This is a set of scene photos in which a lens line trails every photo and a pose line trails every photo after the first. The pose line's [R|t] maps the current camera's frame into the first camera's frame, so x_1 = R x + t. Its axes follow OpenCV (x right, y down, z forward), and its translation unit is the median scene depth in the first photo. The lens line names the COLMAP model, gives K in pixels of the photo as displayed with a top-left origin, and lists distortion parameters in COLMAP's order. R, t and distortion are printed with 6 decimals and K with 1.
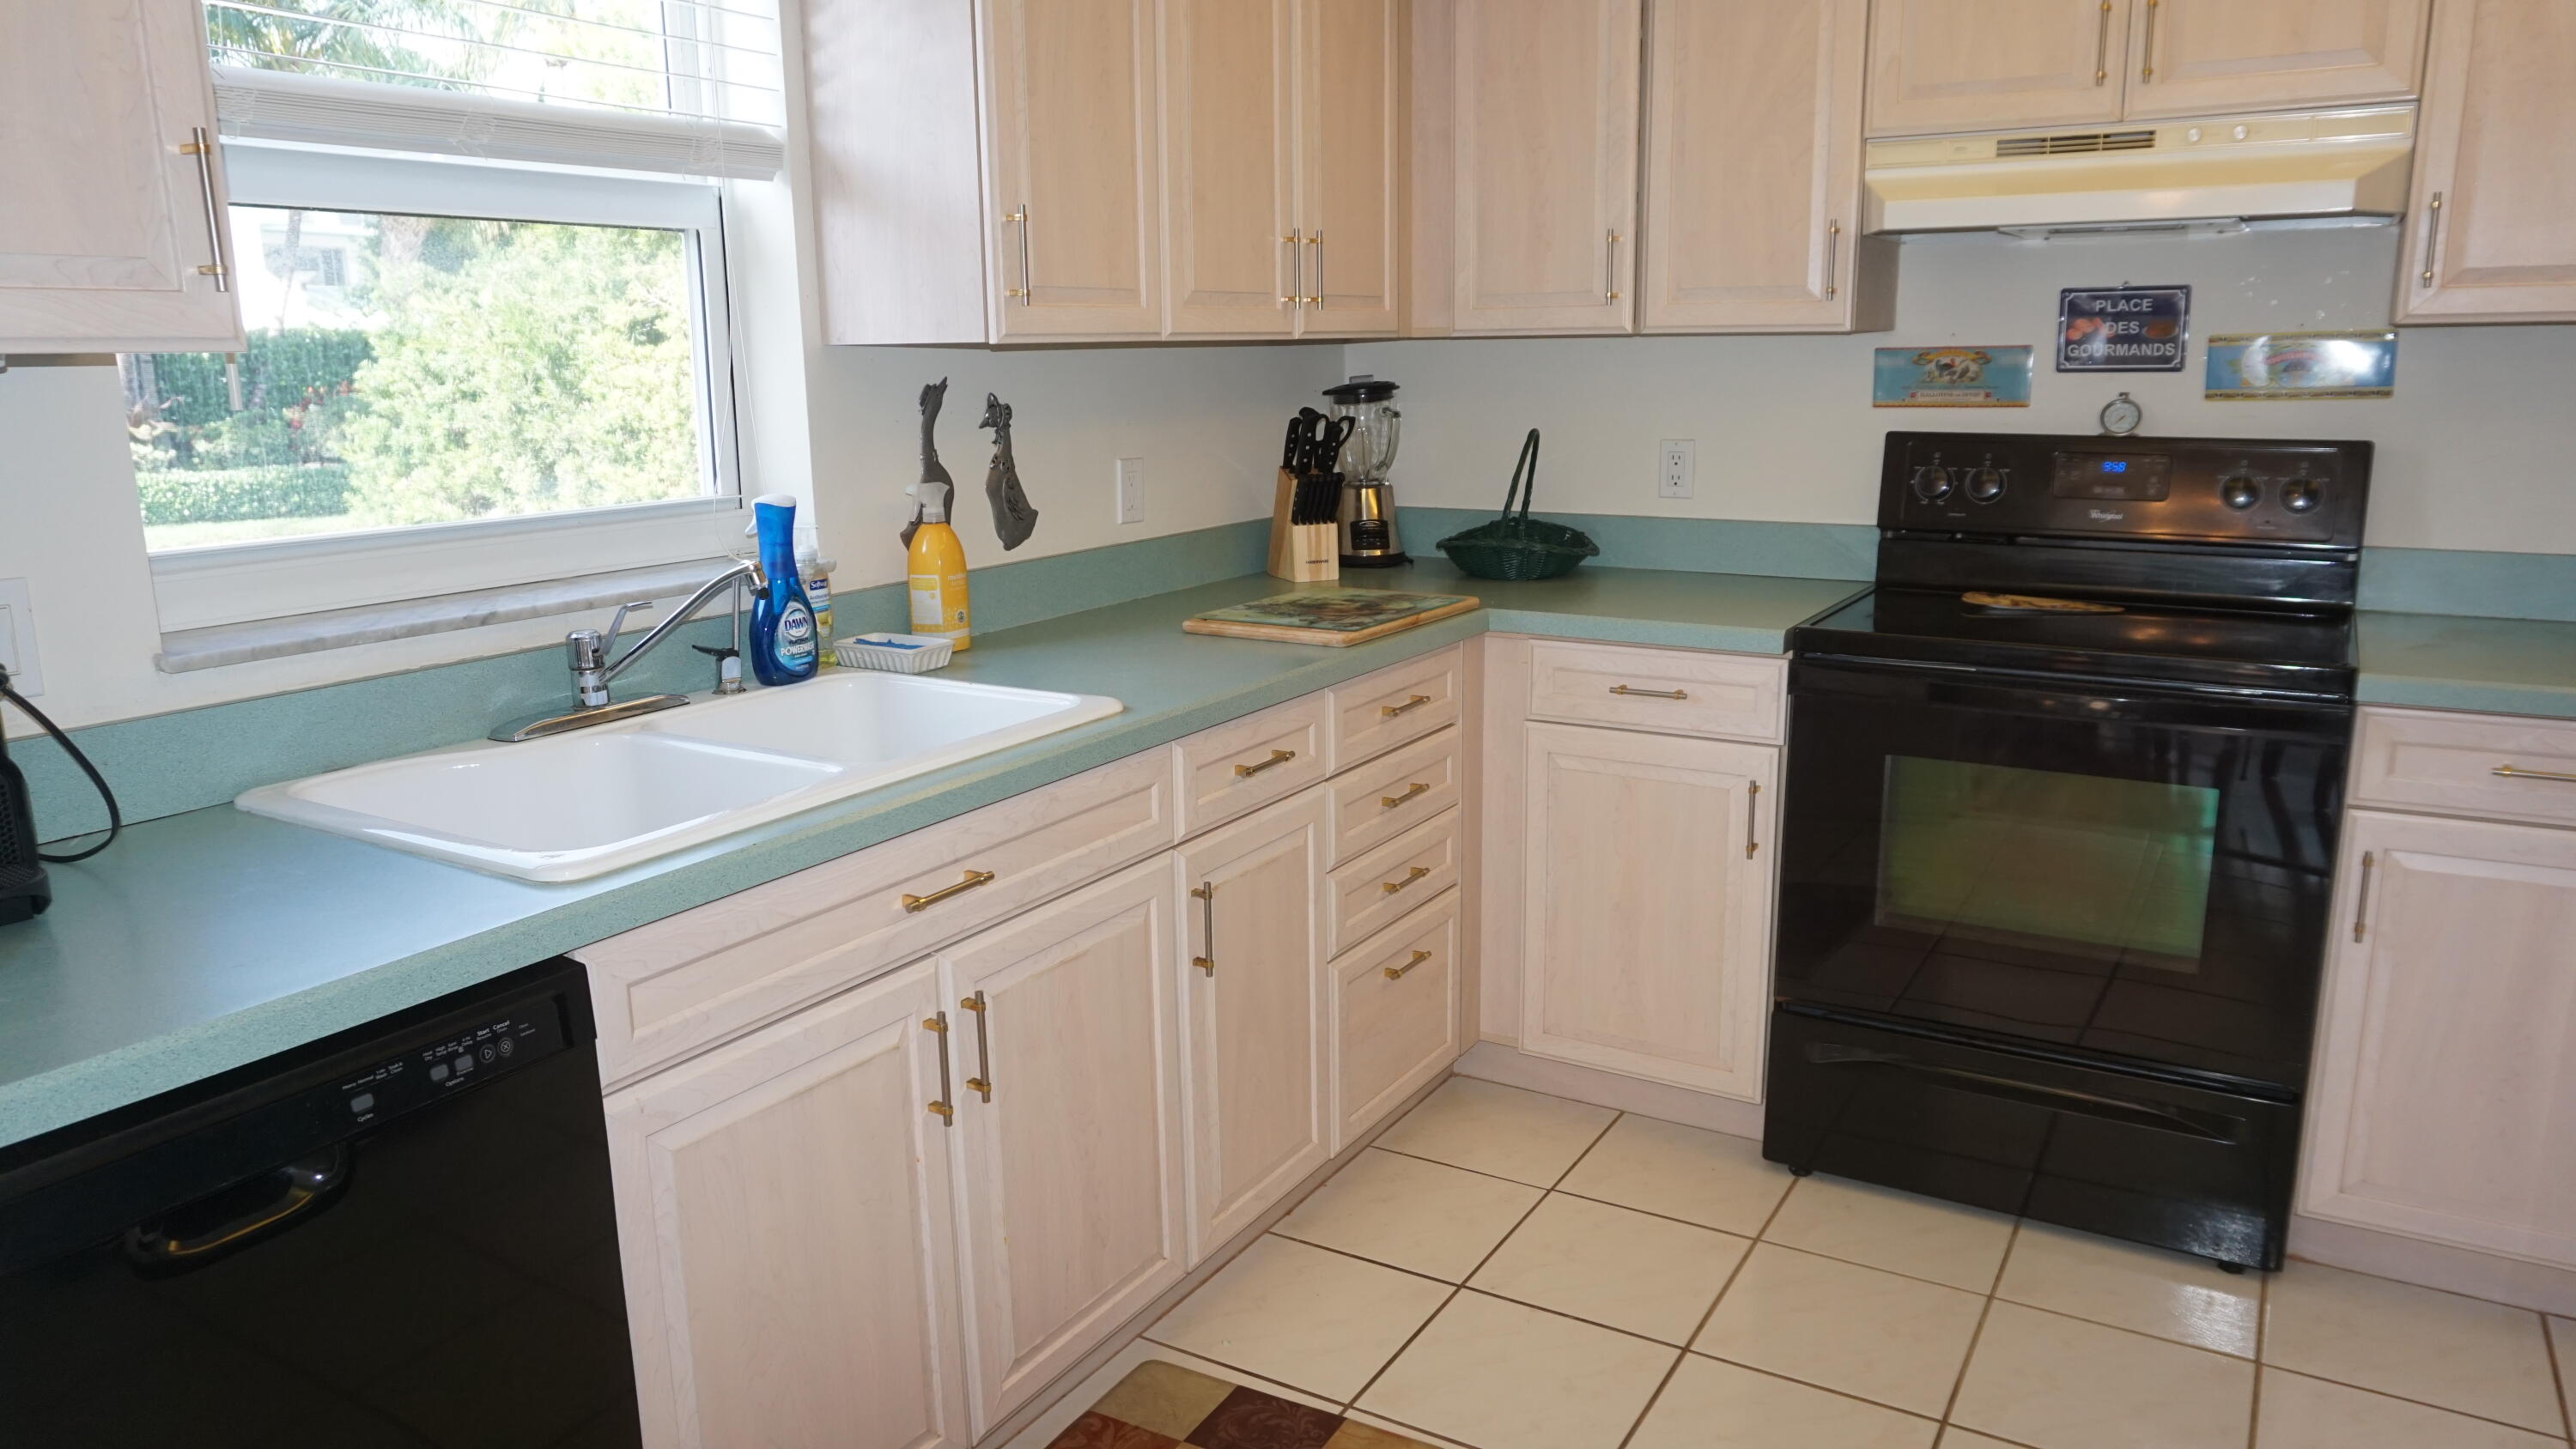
lens RADIAL K [[1713.4, 0, 1288.0], [0, 1713.4, 724.5], [0, 0, 1]] dist [-0.061939, 0.042855]
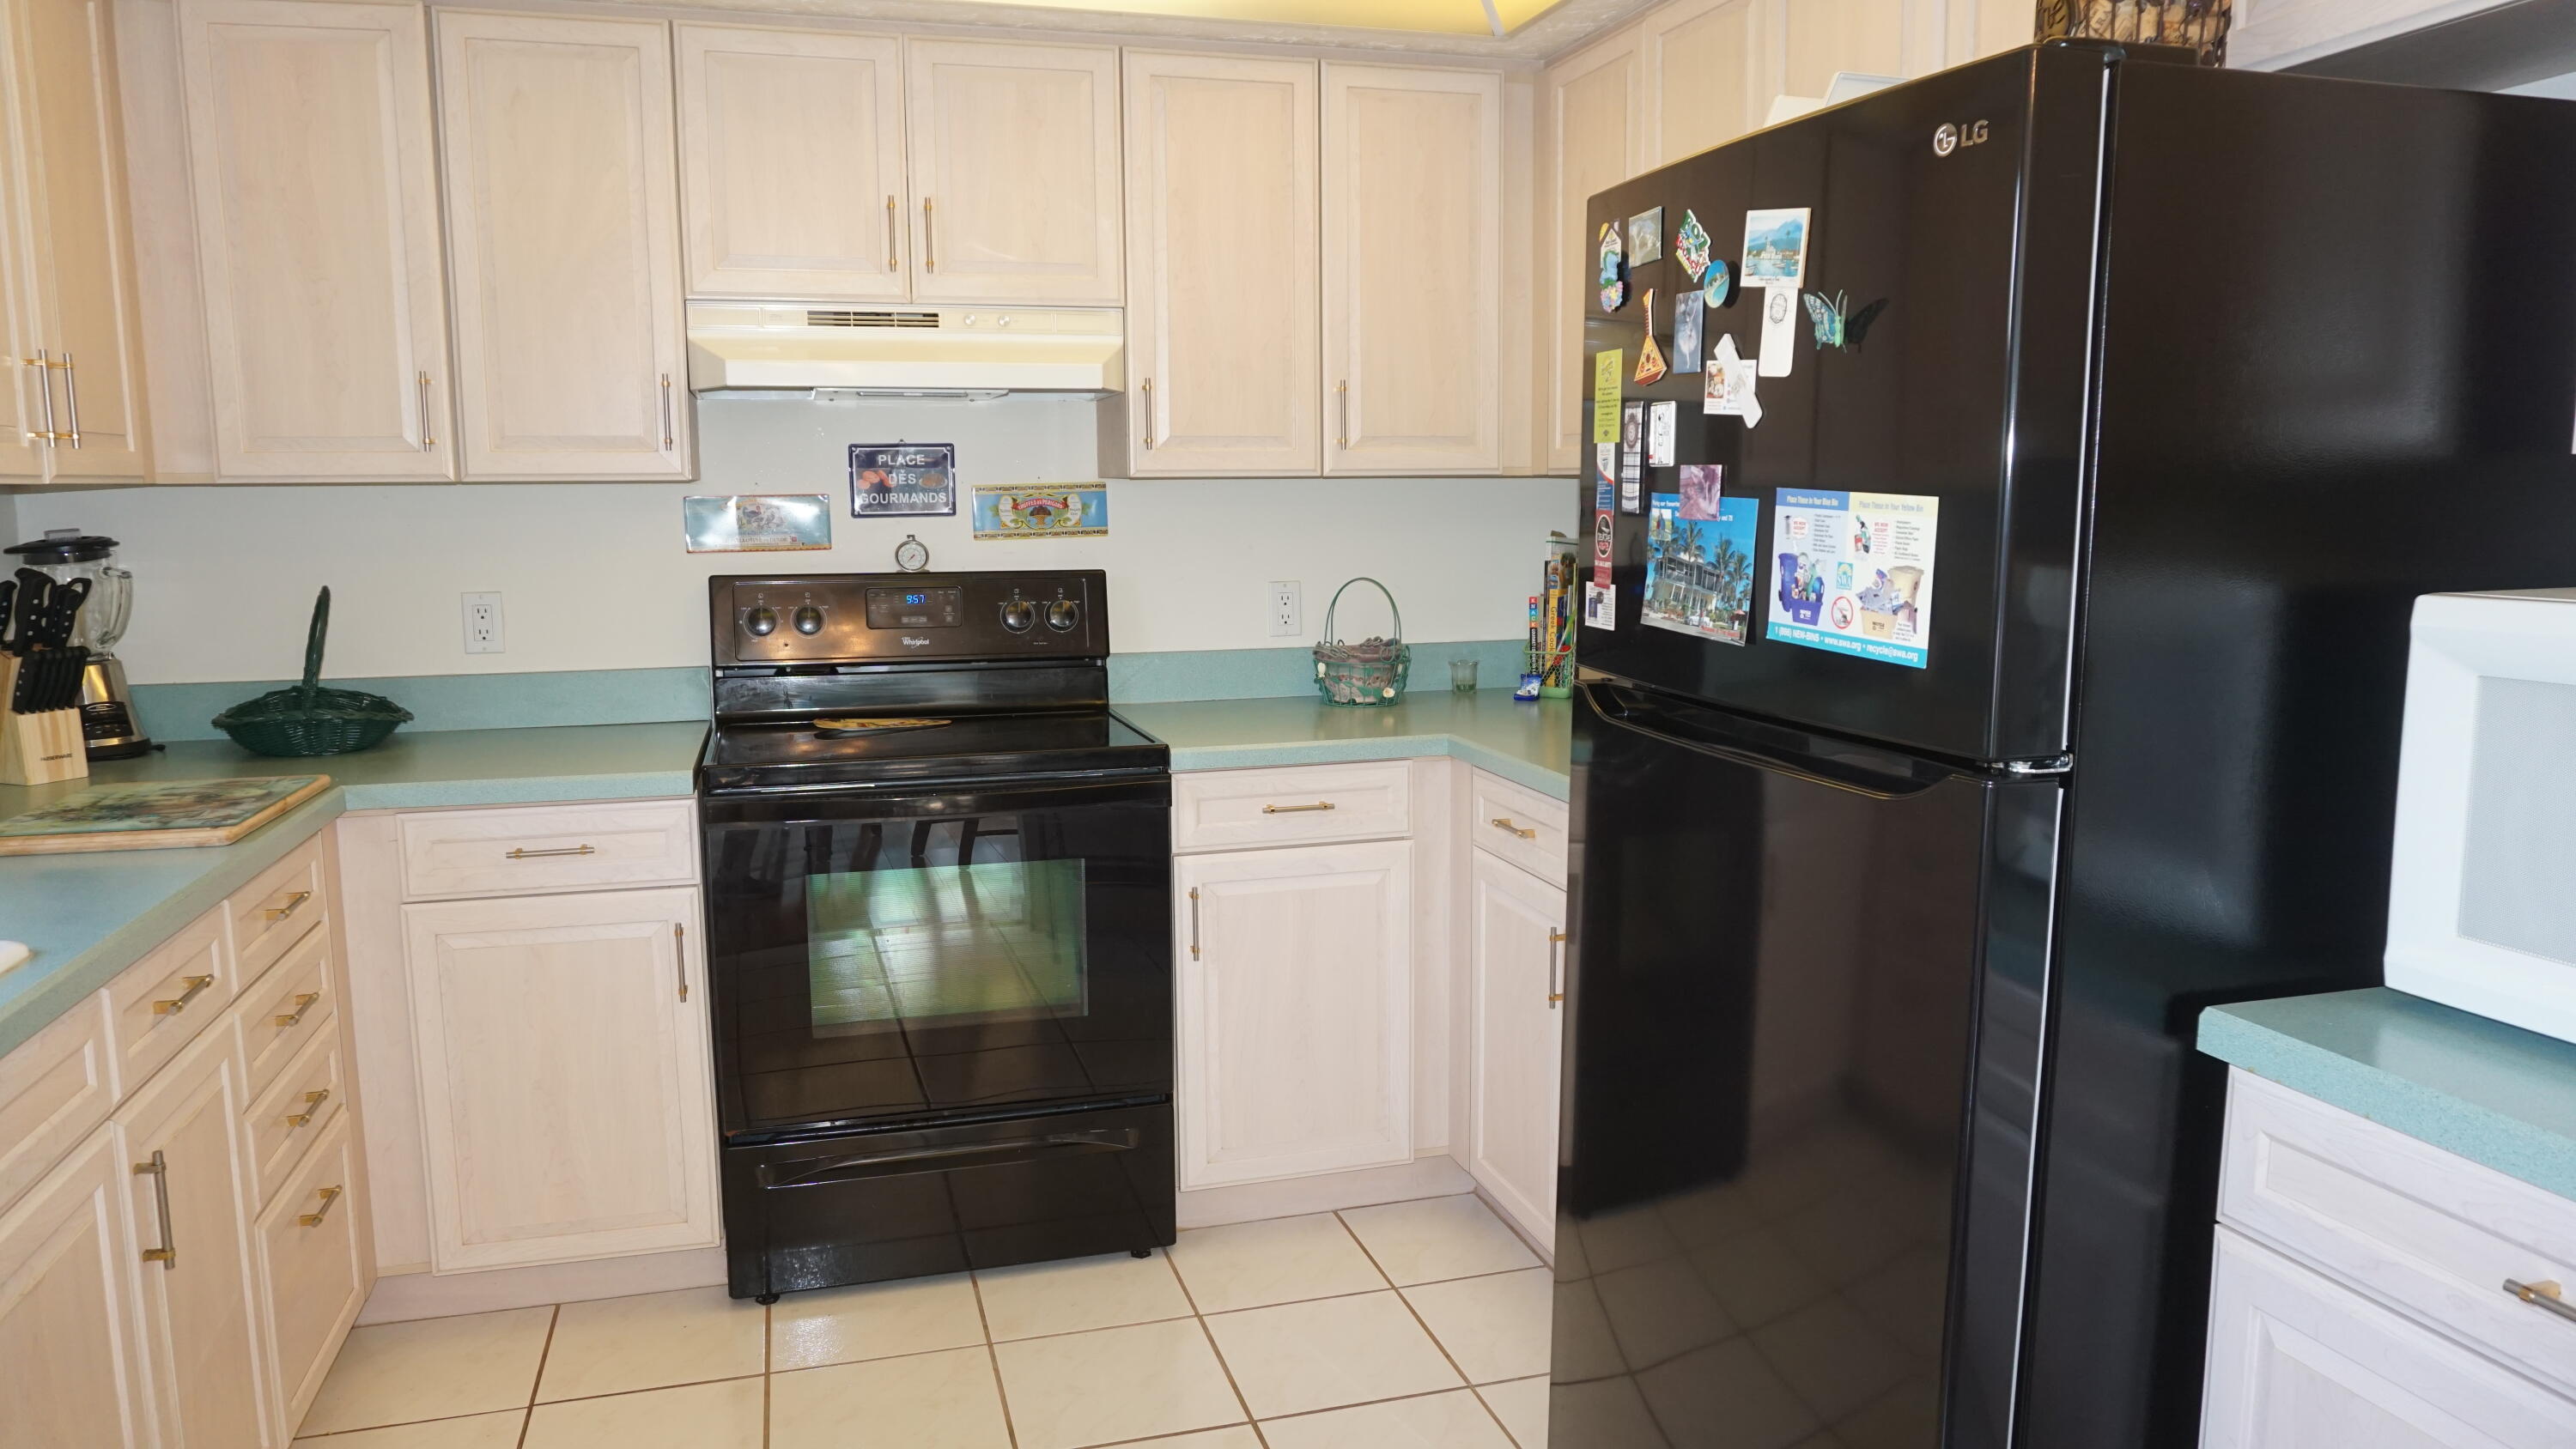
lens RADIAL K [[1713.4, 0, 1288.0], [0, 1713.4, 724.5], [0, 0, 1]] dist [-0.061939, 0.042855]
pose [[0.672288, -0.087460, 0.735105, -0.195435], [0.152218, 0.988110, -0.021650, -0.005744], [-0.724471, 0.126451, 0.677607, 0.048375]]
